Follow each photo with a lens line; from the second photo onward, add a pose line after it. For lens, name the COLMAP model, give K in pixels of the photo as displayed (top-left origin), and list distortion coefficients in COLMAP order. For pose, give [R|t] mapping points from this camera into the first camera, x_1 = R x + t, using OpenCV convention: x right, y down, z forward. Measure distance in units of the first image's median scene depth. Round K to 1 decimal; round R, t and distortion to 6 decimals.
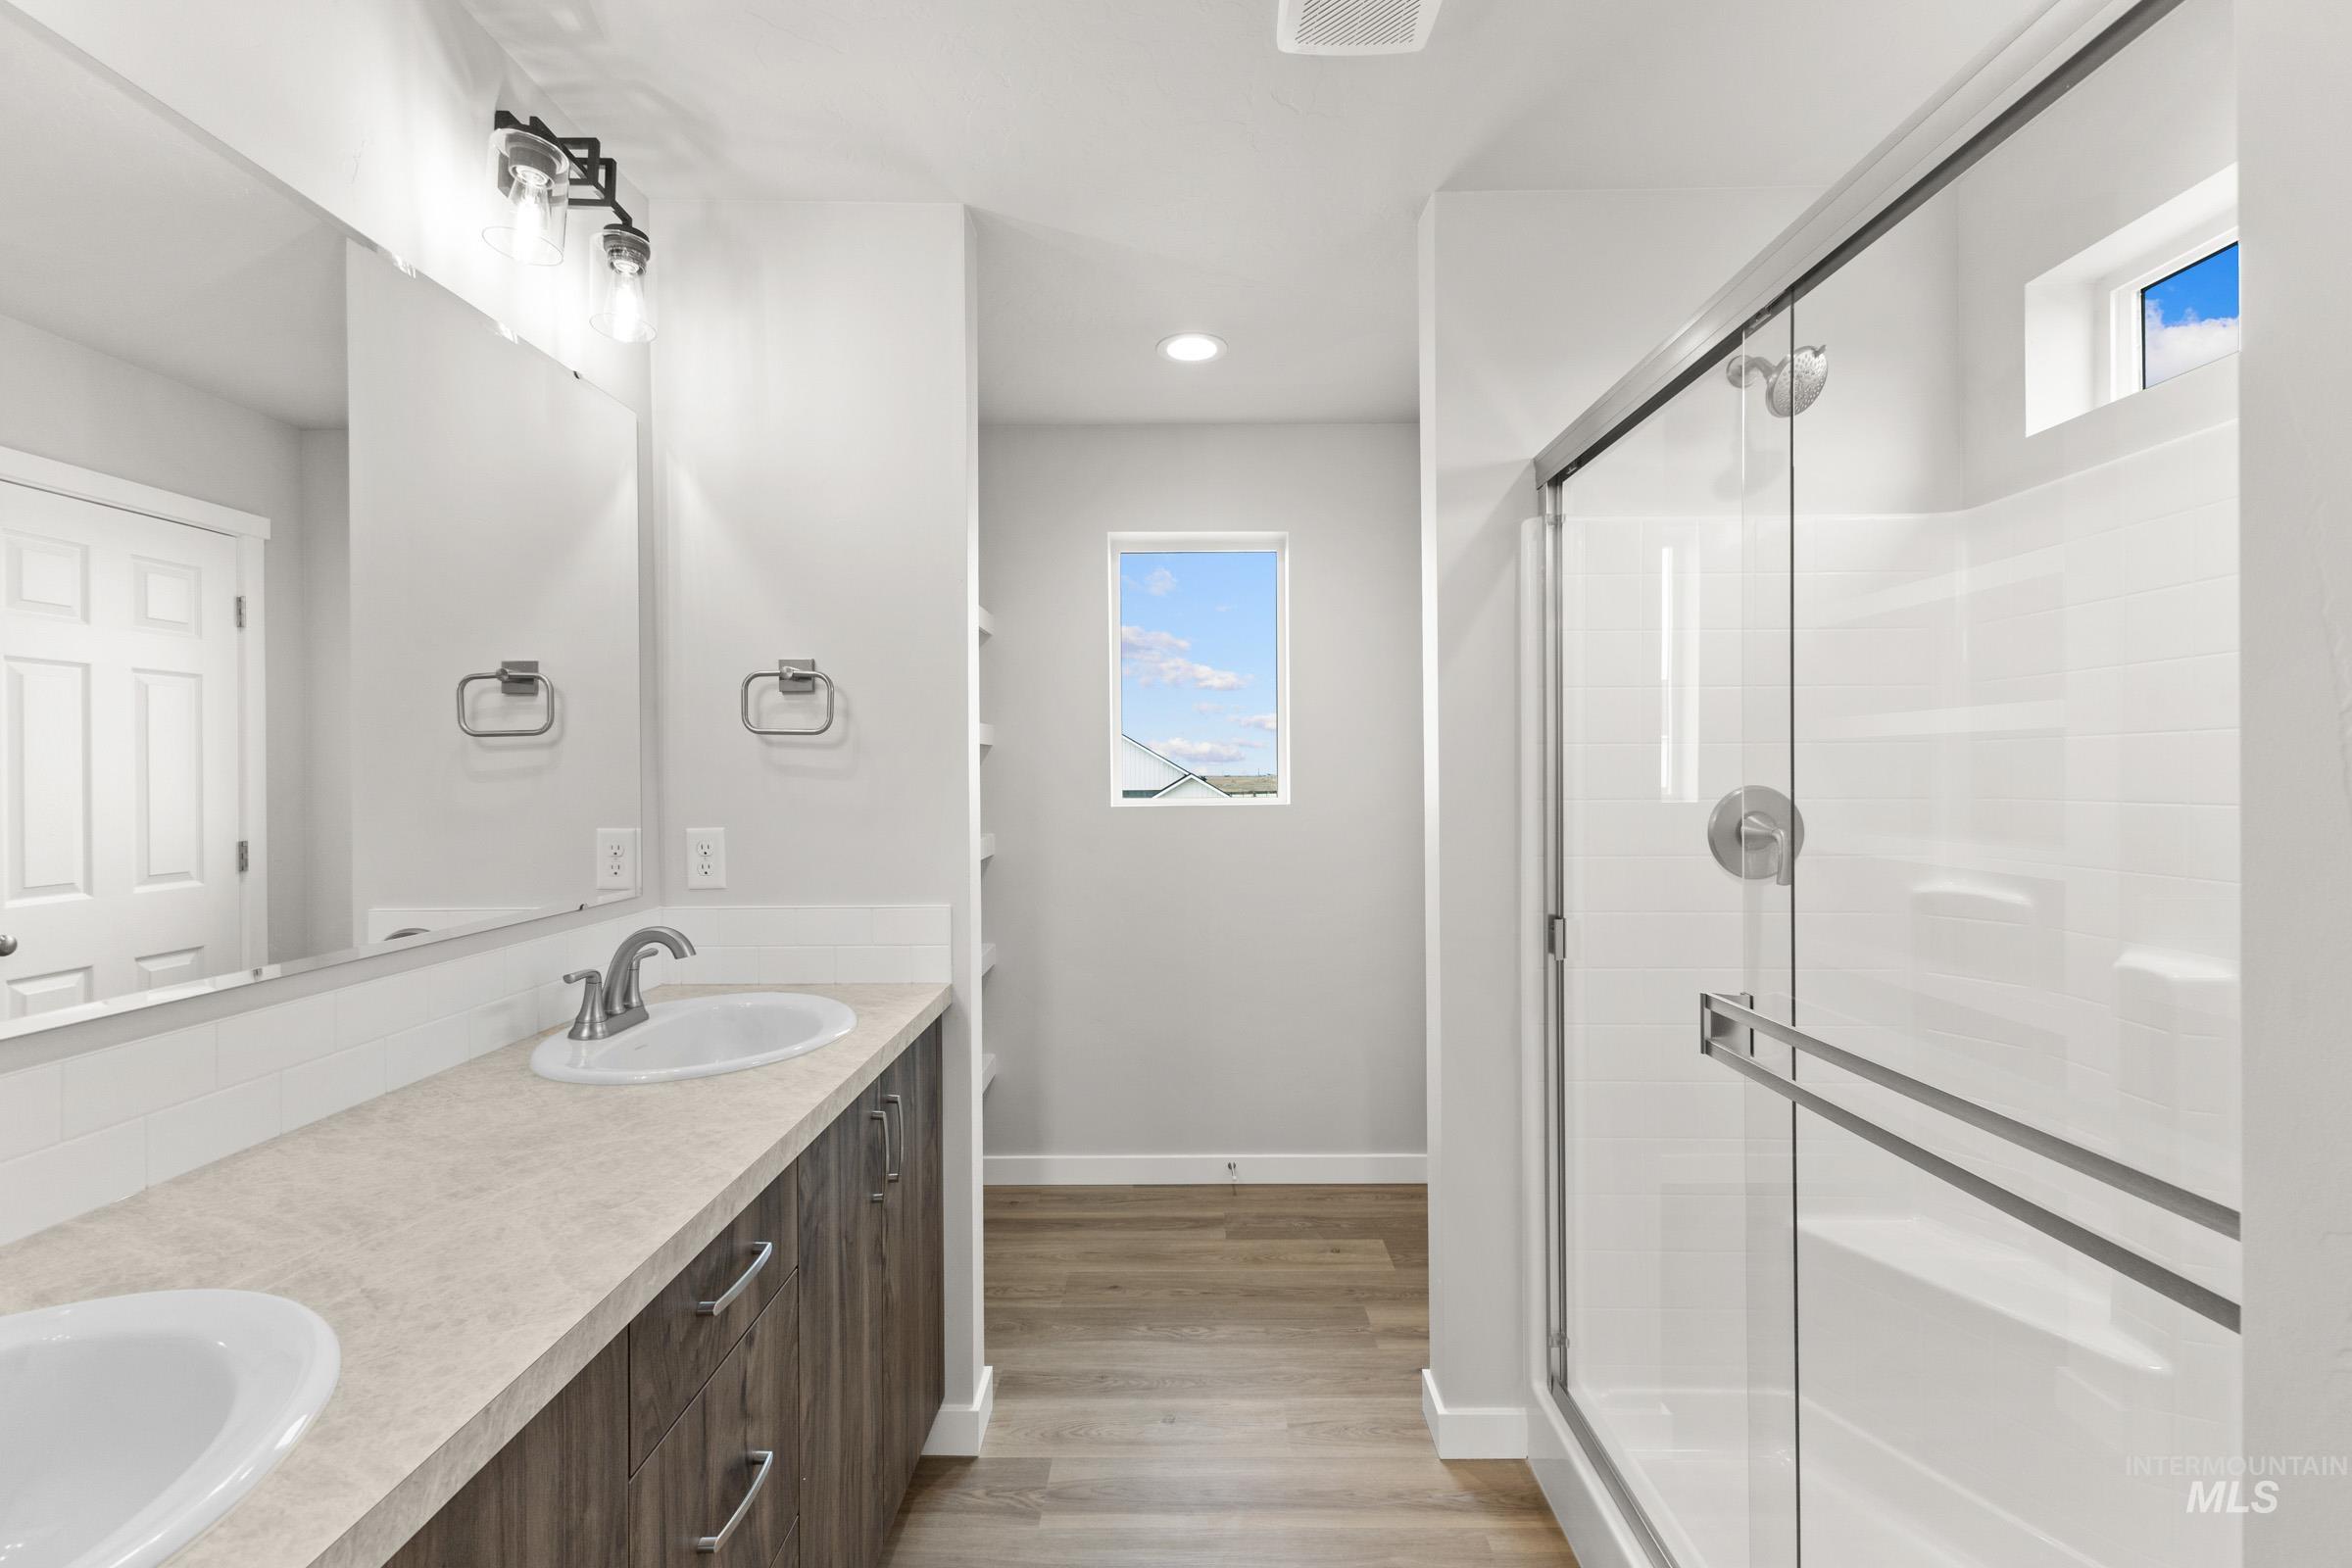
lens RADIAL K [[1016.6, 0, 1184.4], [0, 1016.6, 790.7], [0, 0, 1]] dist [0.014824, -0.005028]
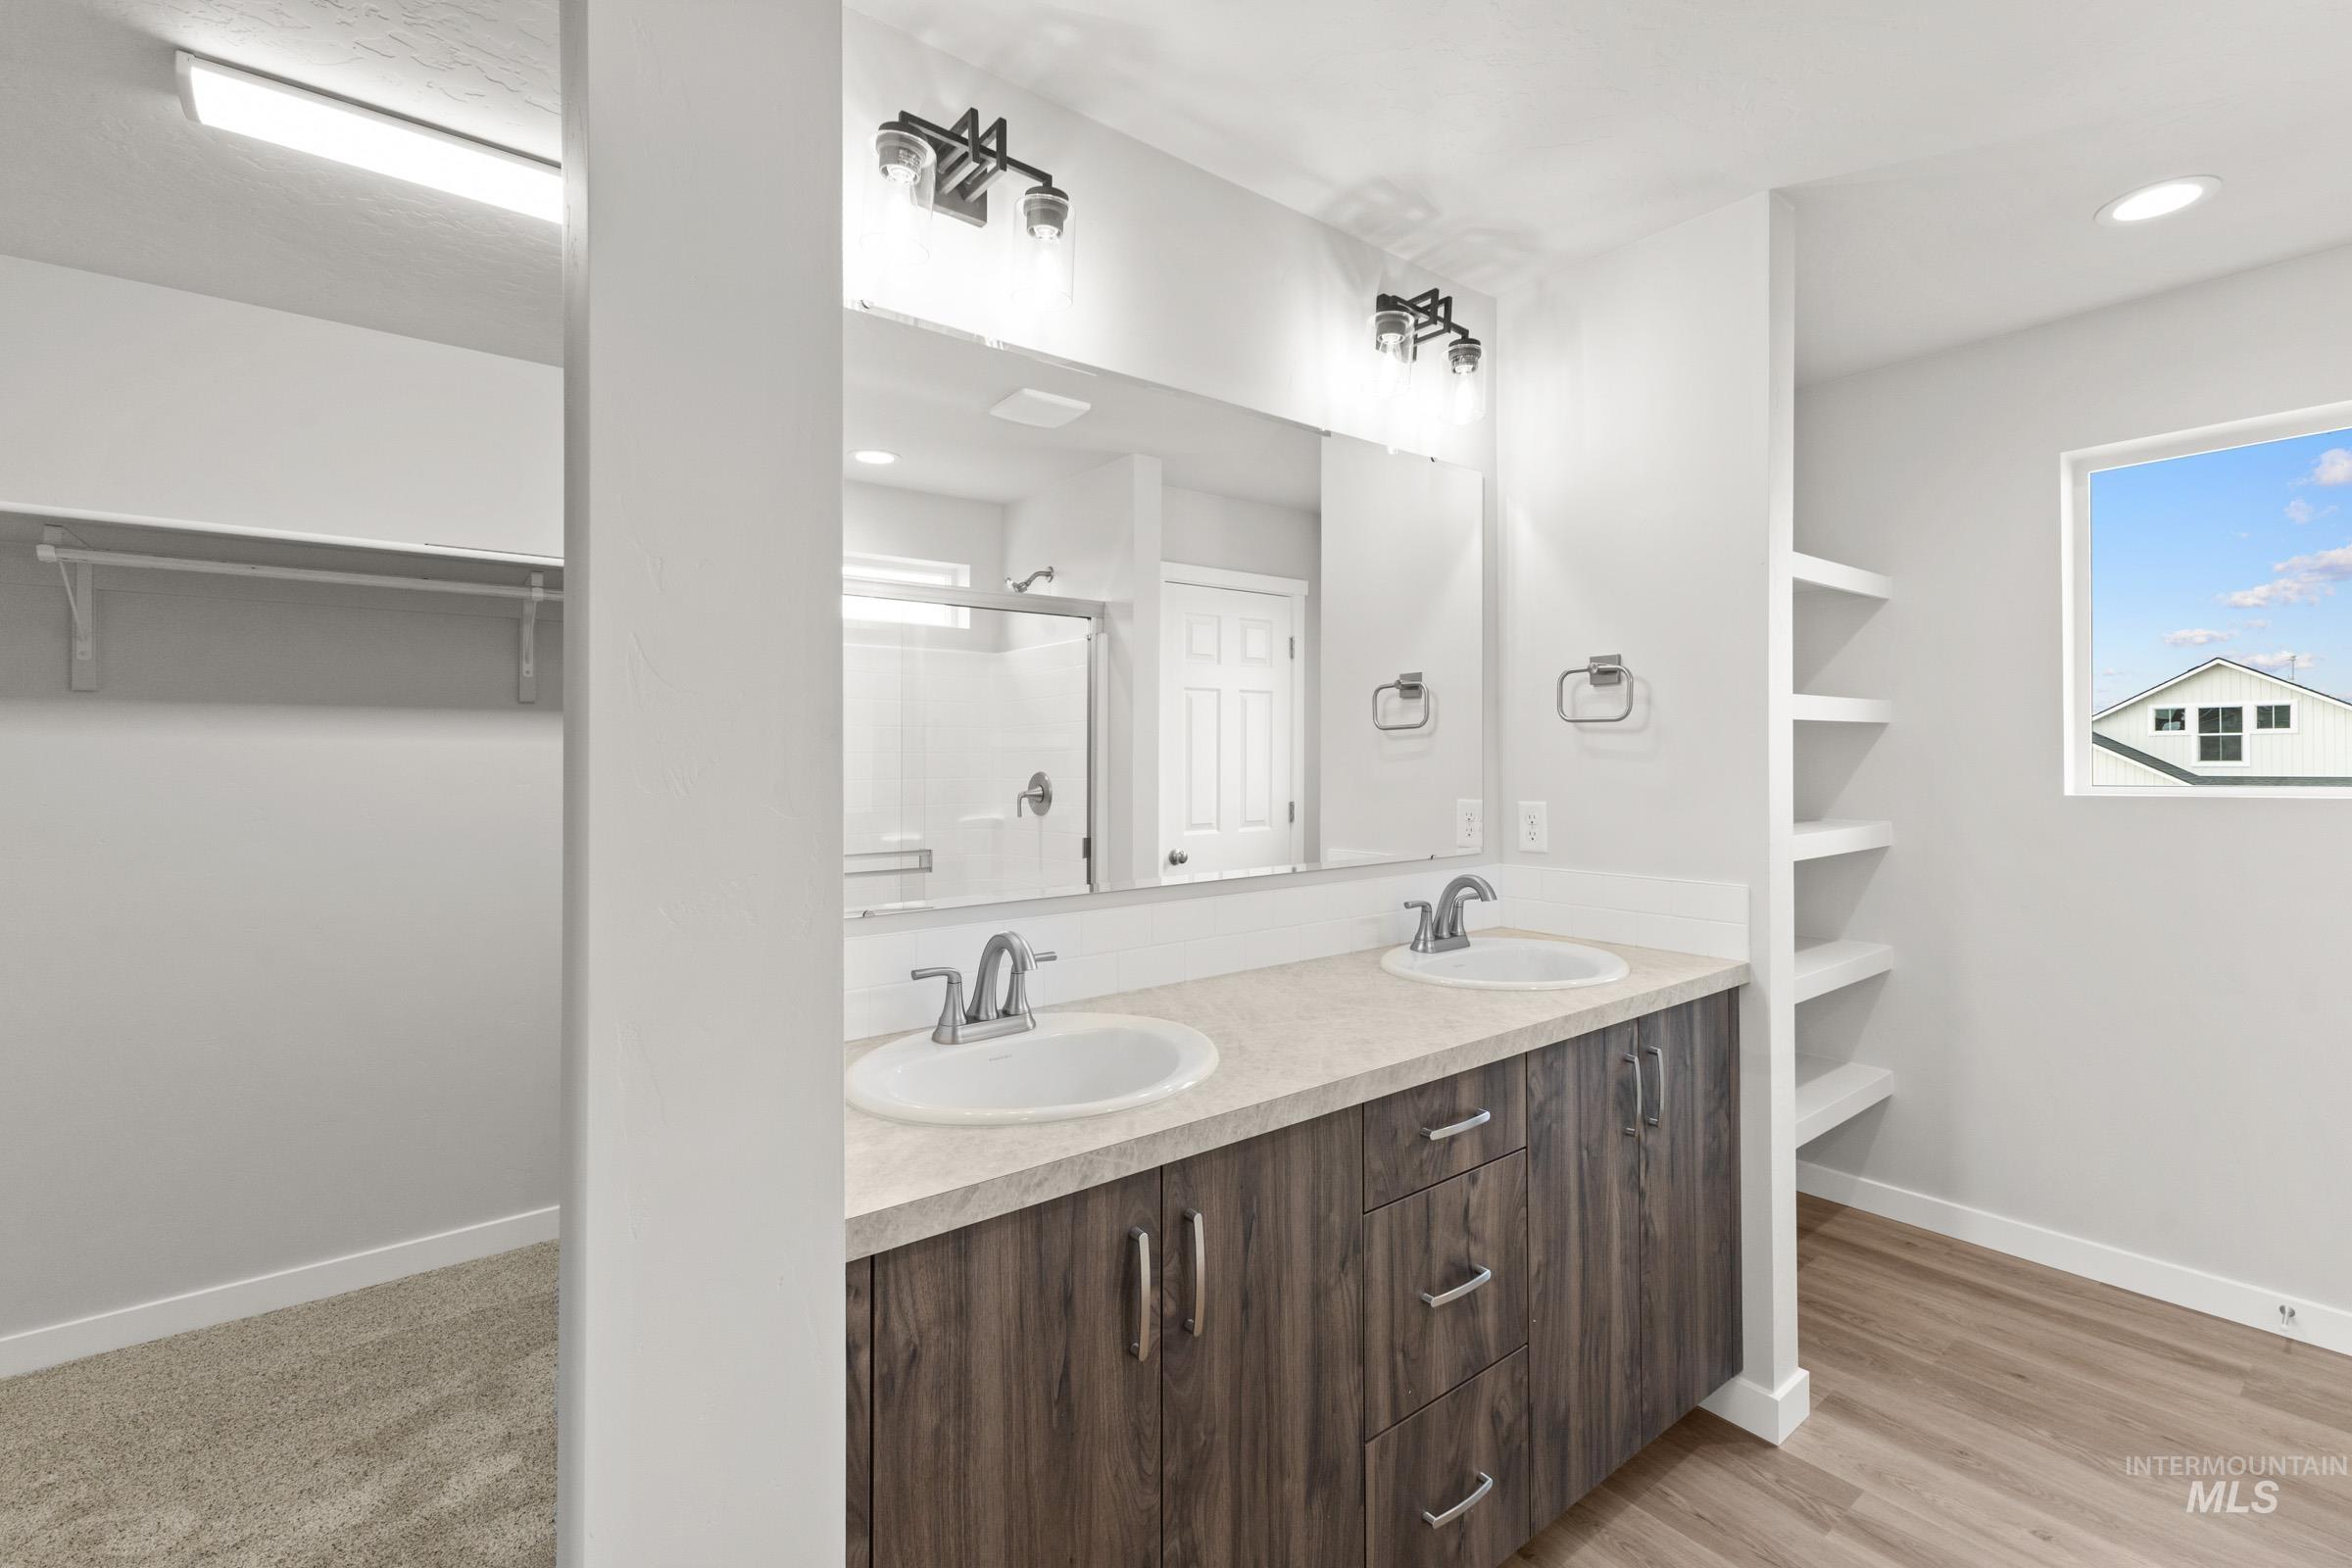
lens RADIAL K [[1016.6, 0, 1155.8], [0, 1016.6, 762.3], [0, 0, 1]] dist [0.014824, -0.005028]
pose [[0.608384, 0.002132, -0.793640, 0.243517], [-0.008680, 0.999954, -0.003968, -0.001109], [0.793595, 0.009303, 0.608375, -0.096875]]
